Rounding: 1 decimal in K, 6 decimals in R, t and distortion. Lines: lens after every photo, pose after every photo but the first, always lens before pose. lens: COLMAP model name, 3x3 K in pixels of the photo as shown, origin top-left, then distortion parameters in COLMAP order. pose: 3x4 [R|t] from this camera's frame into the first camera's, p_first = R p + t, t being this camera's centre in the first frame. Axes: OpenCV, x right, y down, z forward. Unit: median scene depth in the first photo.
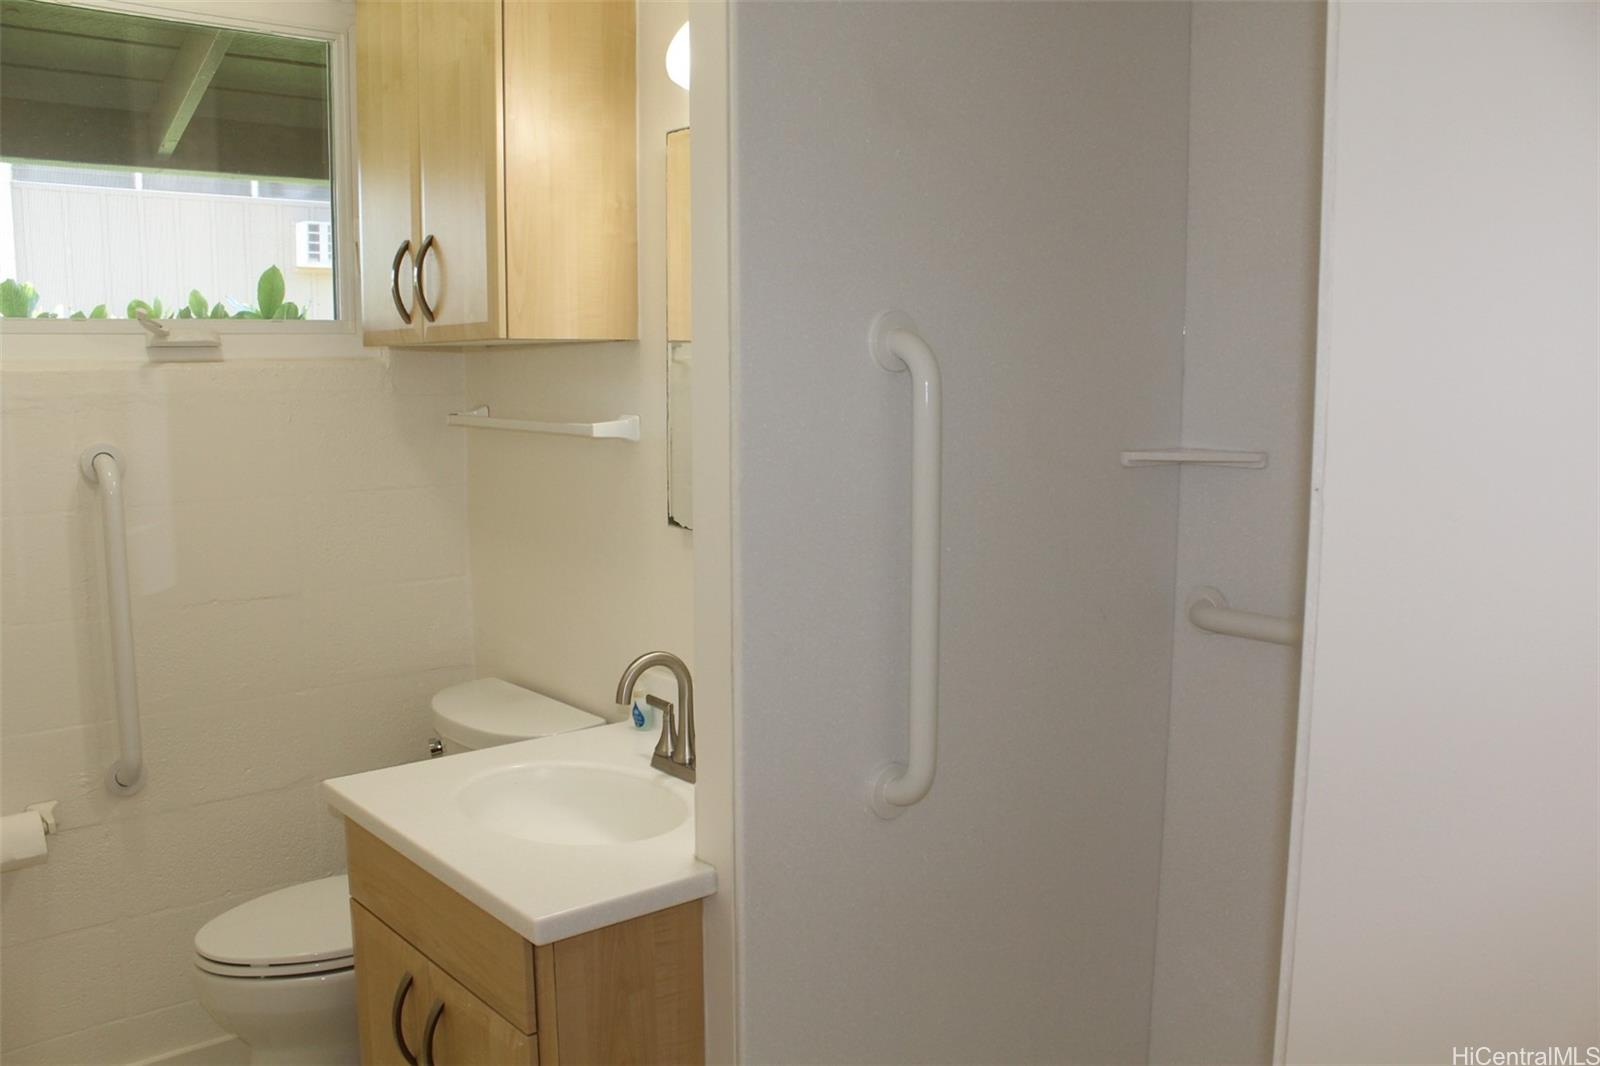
lens RADIAL K [[1336.3, 0, 809.5], [0, 1336.3, 542.6], [0, 0, 1]] dist [-0.138979, 0.090483]
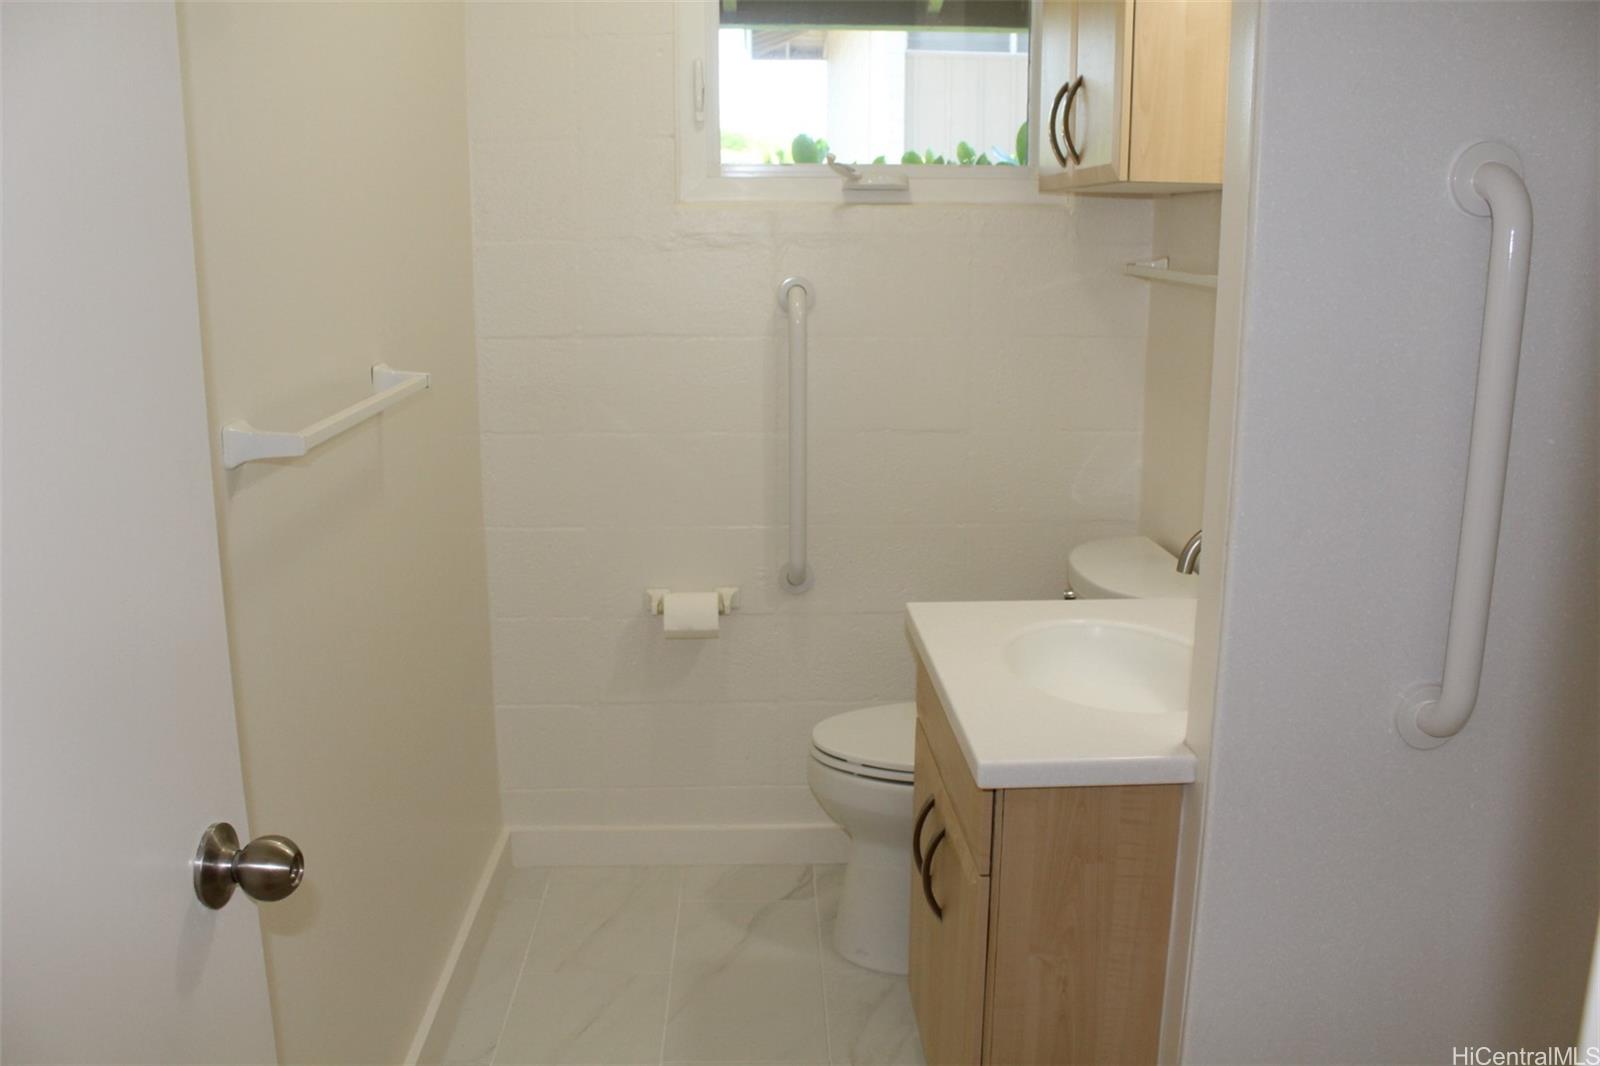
lens RADIAL K [[1336.3, 0, 804.8], [0, 1336.3, 529.8], [0, 0, 1]] dist [-0.138979, 0.090483]
pose [[0.802342, 0.137823, -0.580734, 0.151424], [-0.084108, 0.989374, 0.118600, 0.002417], [0.590909, -0.046313, 0.805408, 0.072315]]
